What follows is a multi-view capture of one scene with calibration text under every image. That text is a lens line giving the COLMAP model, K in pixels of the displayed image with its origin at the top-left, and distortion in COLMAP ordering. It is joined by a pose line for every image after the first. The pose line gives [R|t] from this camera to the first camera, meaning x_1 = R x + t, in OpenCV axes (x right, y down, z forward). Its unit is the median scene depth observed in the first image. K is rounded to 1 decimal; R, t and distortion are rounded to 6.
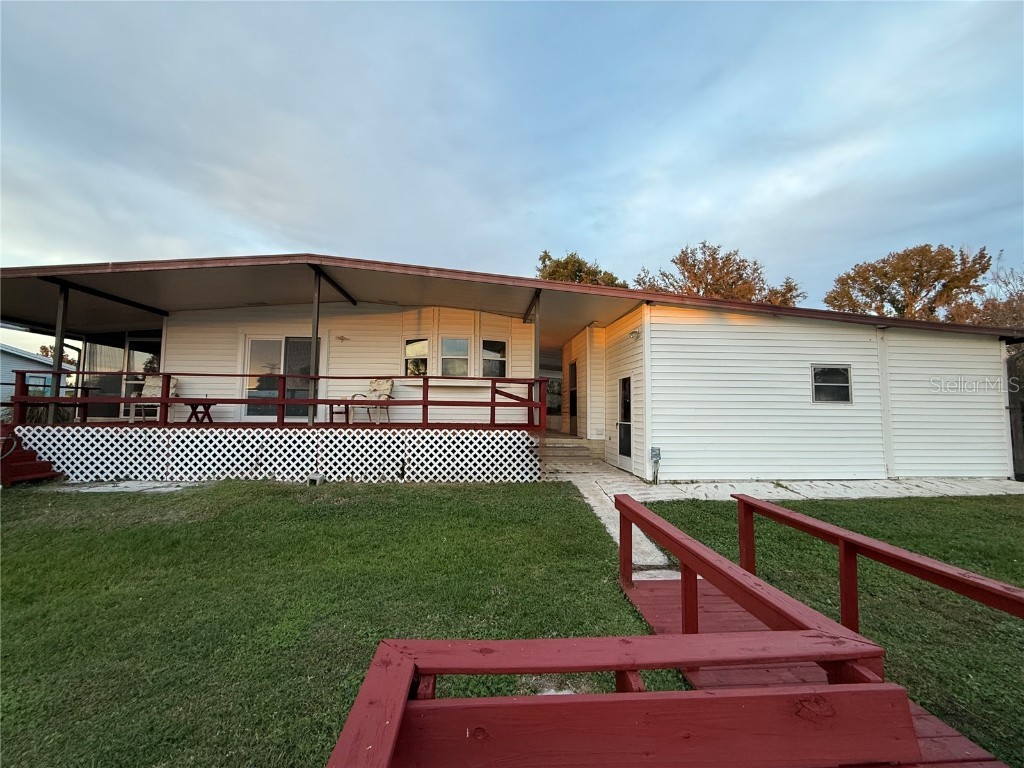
lens RADIAL K [[410.8, 0, 512.0], [0, 410.8, 384.0], [0, 0, 1]] dist [-0.001889, -0.000057]
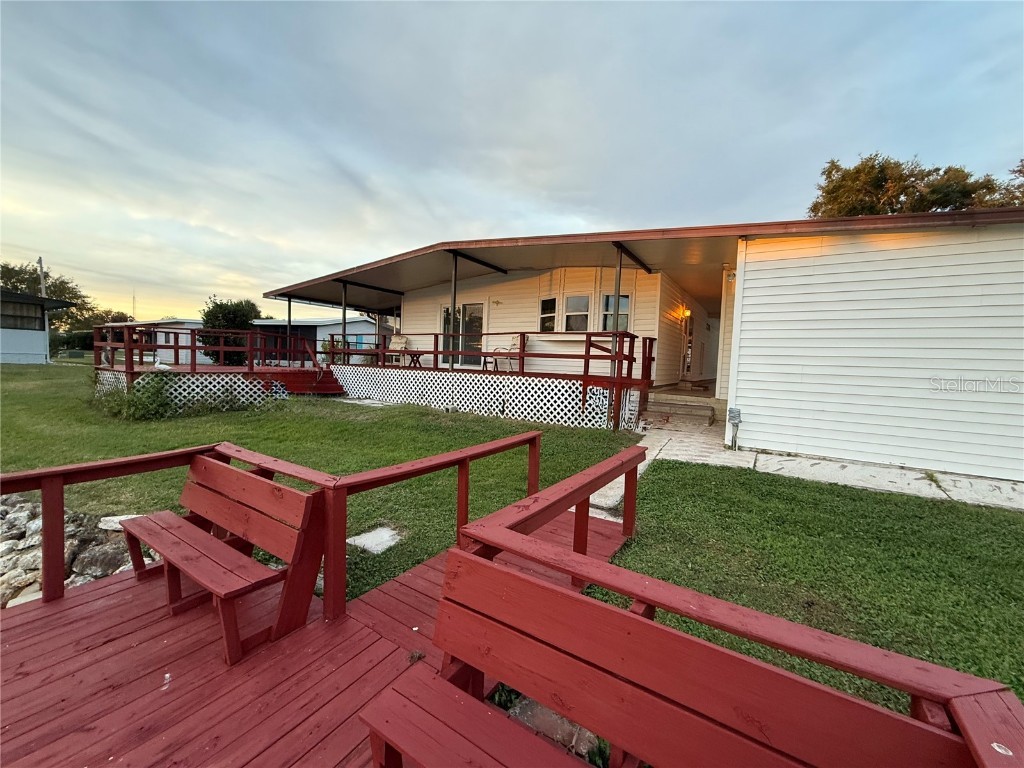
lens RADIAL K [[410.8, 0, 512.0], [0, 410.8, 384.0], [0, 0, 1]] dist [-0.001889, -0.000057]
pose [[0.796942, 0.053632, -0.601671, 0.497494], [0.011692, 0.994494, 0.104135, 0.006071], [0.603943, -0.090024, 0.791927, 0.029164]]
